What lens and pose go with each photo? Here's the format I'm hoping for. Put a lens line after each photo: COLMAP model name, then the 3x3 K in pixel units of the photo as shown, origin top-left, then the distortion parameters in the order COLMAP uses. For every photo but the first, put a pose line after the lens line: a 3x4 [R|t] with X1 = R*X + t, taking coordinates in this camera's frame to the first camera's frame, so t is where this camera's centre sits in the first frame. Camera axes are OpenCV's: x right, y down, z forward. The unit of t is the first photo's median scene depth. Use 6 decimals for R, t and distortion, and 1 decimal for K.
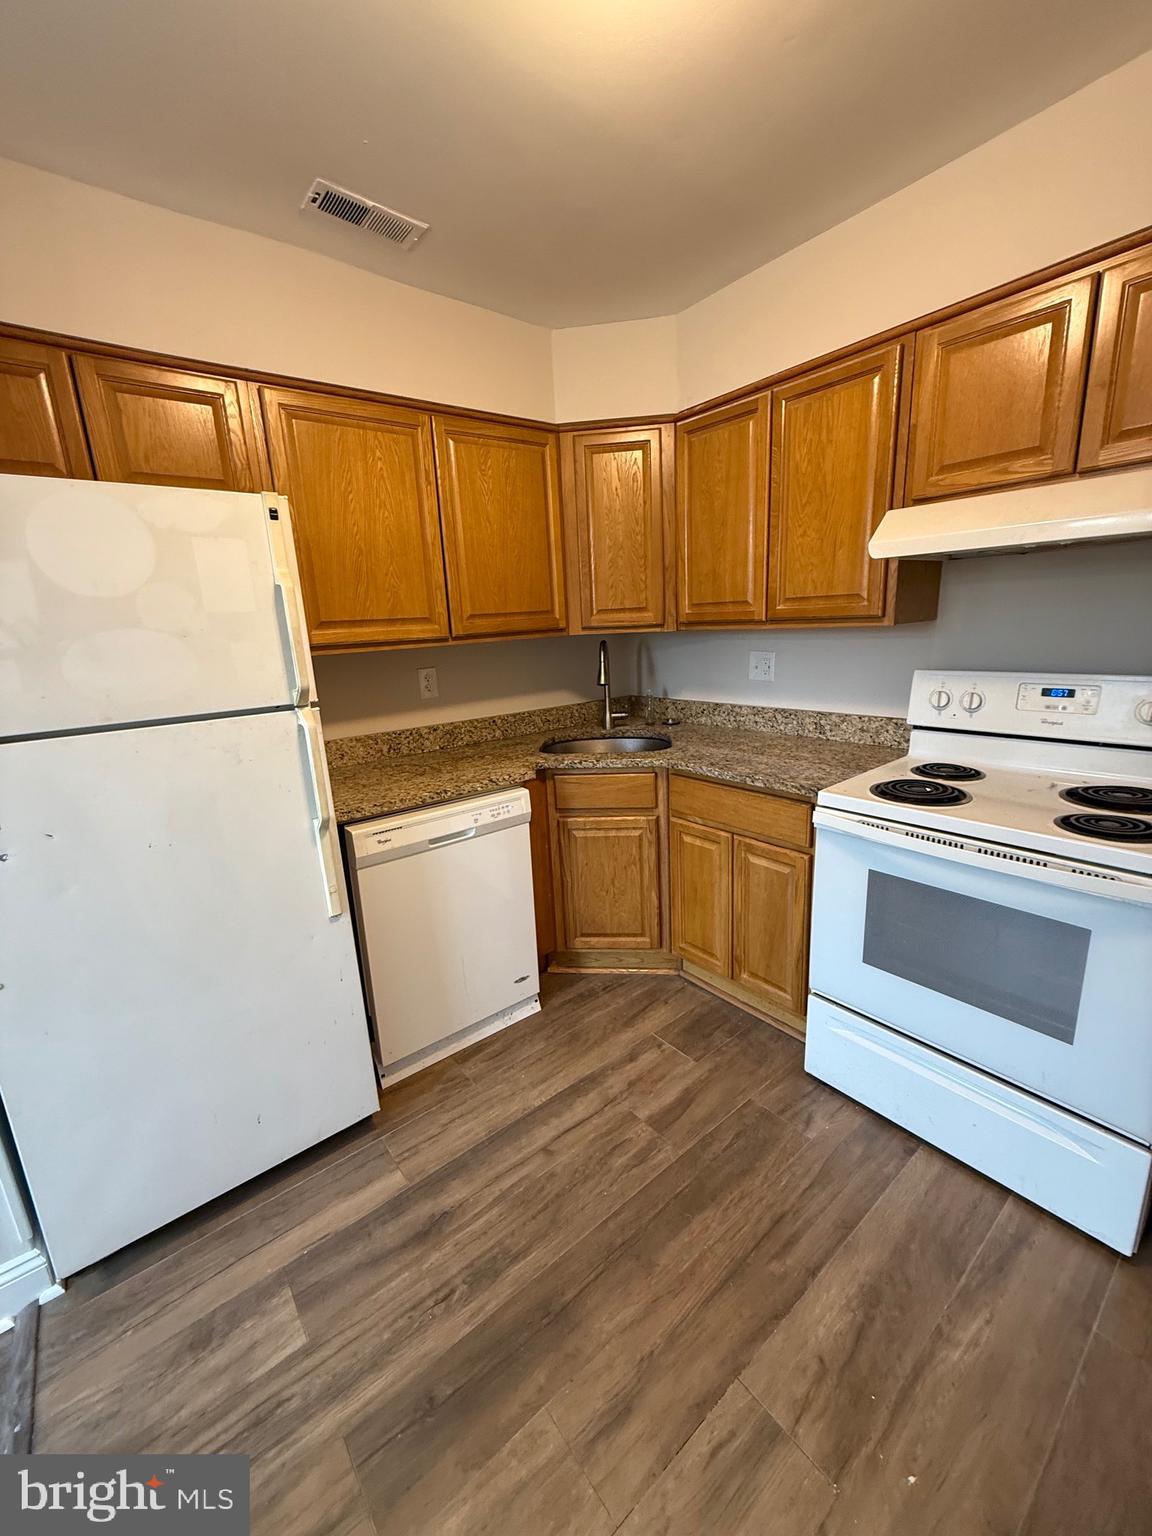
lens RADIAL K [[609.4, 0, 576.2], [0, 609.4, 767.2], [0, 0, 1]] dist [0.000878, 0.000100]
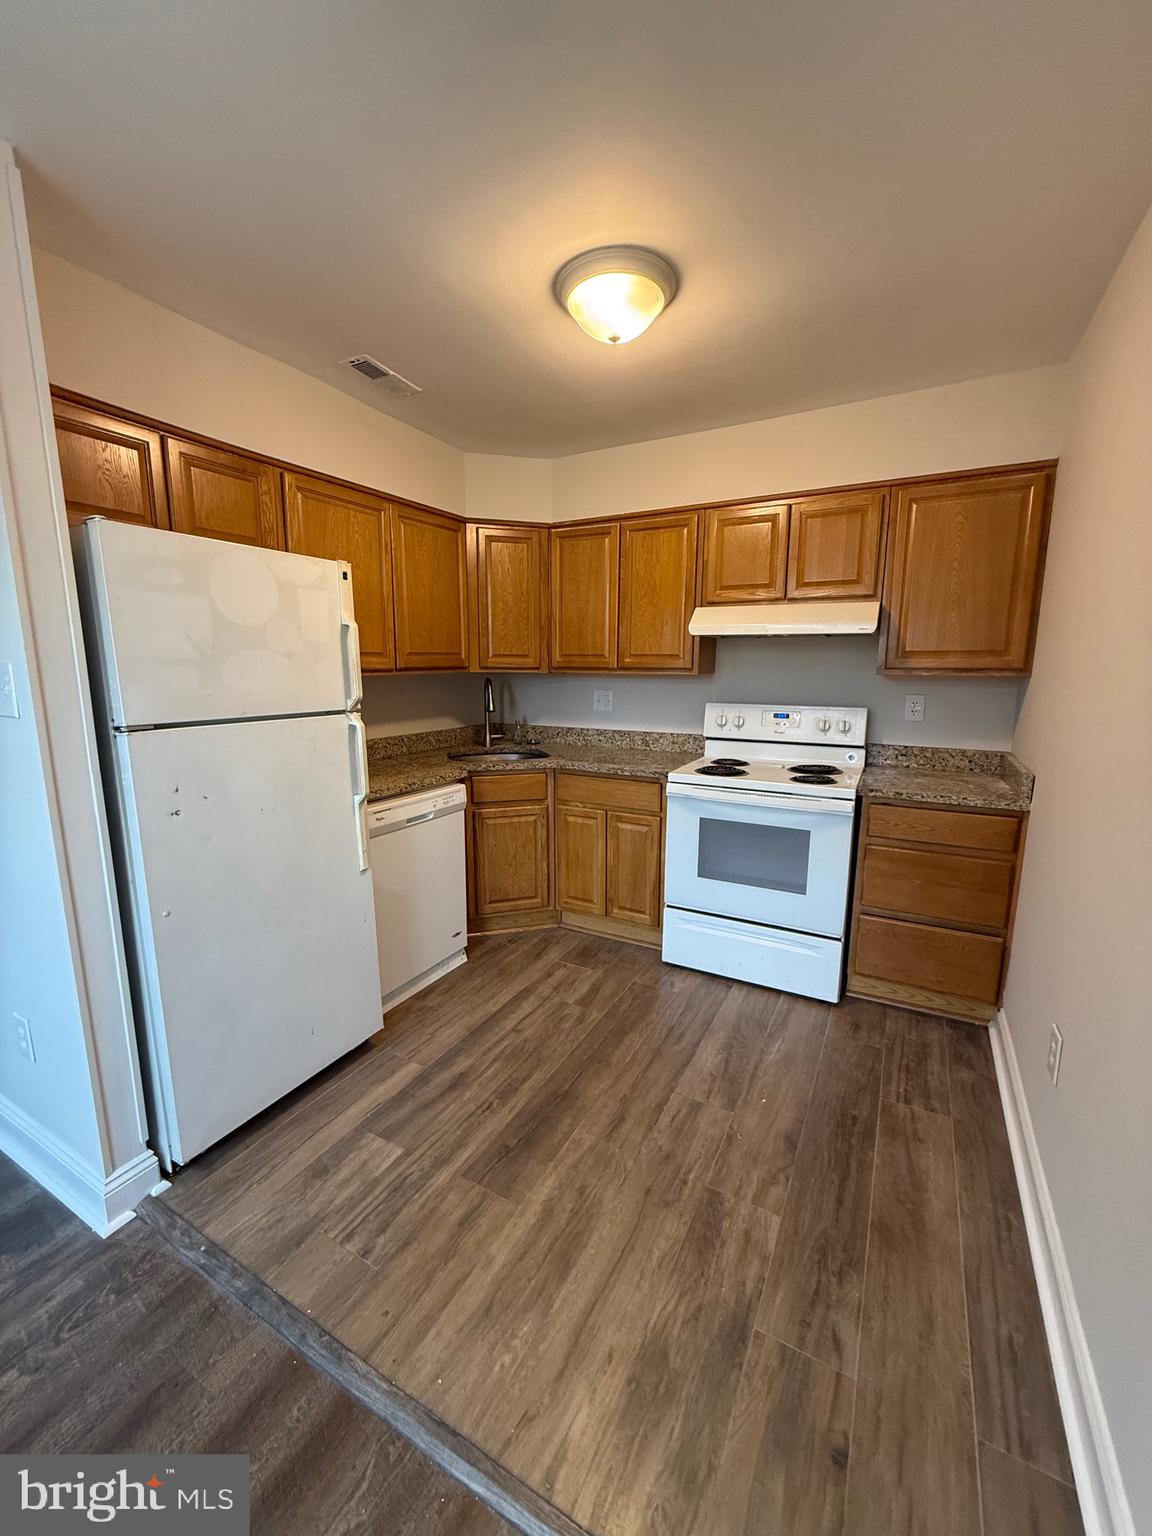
lens RADIAL K [[609.4, 0, 575.1], [0, 609.4, 769.1], [0, 0, 1]] dist [0.000878, 0.000100]
pose [[0.922114, -0.013981, 0.386667, -0.275235], [0.042749, 0.996910, -0.065902, 0.075274], [-0.384550, 0.077299, 0.919862, -0.238665]]
